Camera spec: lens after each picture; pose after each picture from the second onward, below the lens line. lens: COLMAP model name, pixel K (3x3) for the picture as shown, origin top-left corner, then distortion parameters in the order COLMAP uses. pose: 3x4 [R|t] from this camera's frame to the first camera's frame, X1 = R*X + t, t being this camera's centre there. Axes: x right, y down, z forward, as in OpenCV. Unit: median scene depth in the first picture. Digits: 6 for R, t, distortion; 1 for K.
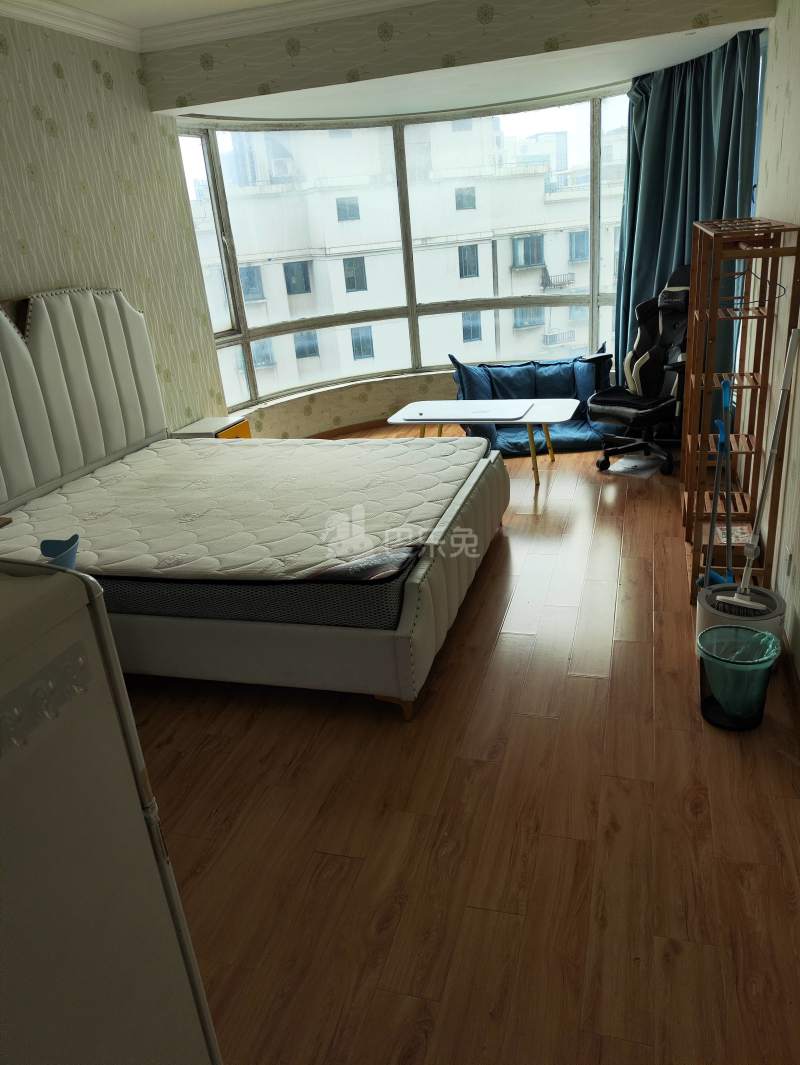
lens RADIAL K [[738.9, 0, 406.5], [0, 738.9, 523.6], [0, 0, 1]] dist [0.088587, -0.130617]
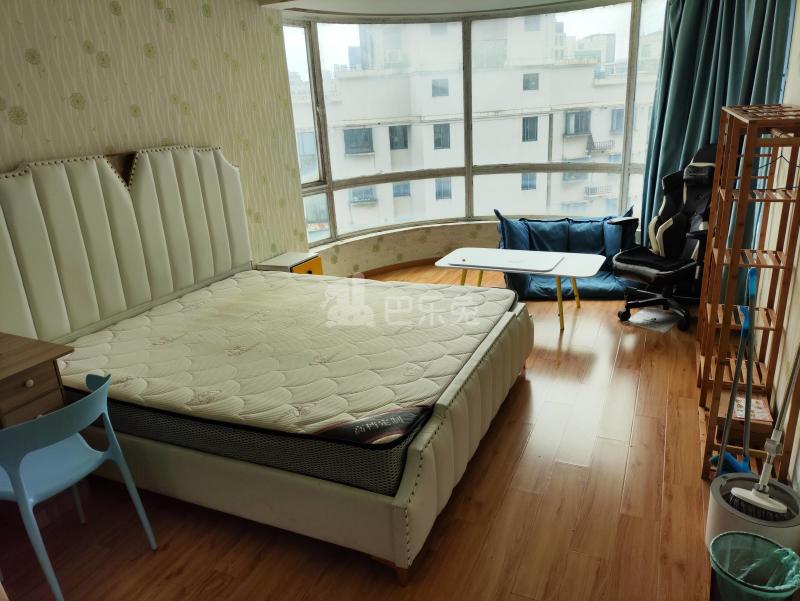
lens RADIAL K [[559.7, 0, 400.0], [0, 559.7, 300.5], [0, 0, 1]] dist [0.074481, -0.097780]
pose [[0.989680, 0.071616, -0.124117, 0.037163], [-0.076317, 0.996519, -0.033540, -0.051705], [0.121283, 0.042666, 0.991701, 0.122322]]
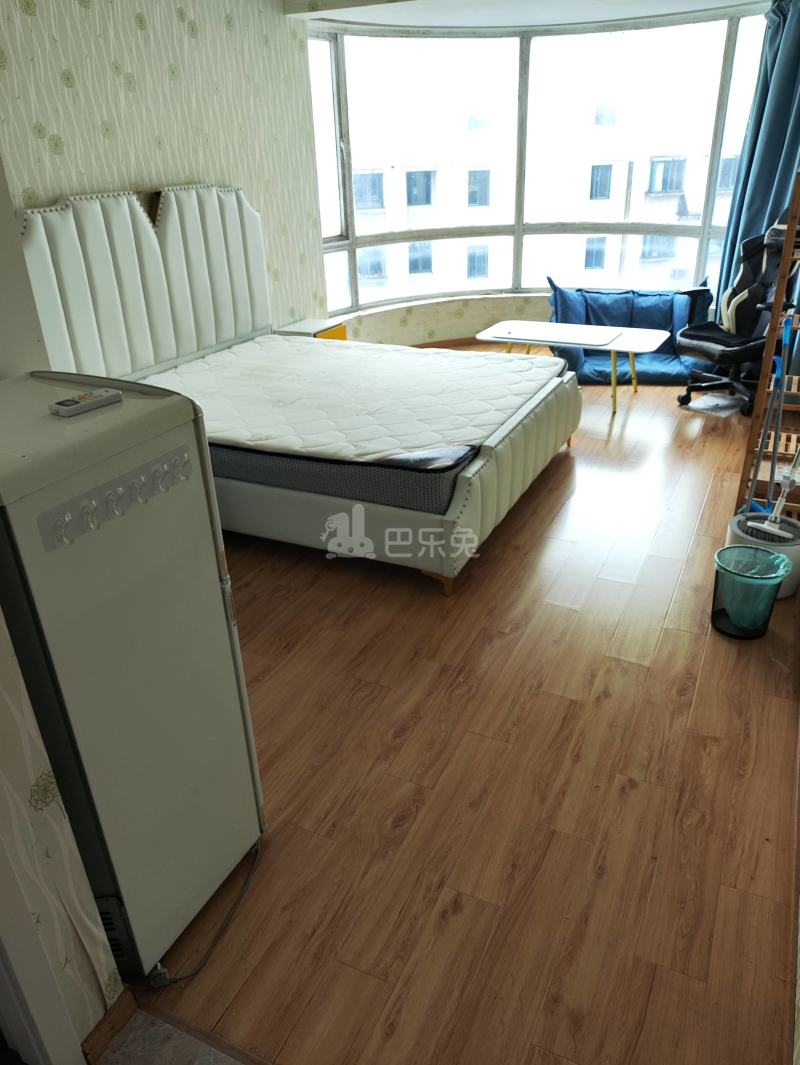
lens RADIAL K [[738.9, 0, 406.5], [0, 738.9, 523.6], [0, 0, 1]] dist [0.088587, -0.130617]
pose [[0.986069, 0.120140, -0.115041, 0.032250], [-0.108142, 0.988531, 0.105410, 0.022993], [0.126386, -0.091501, 0.987752, -0.073376]]
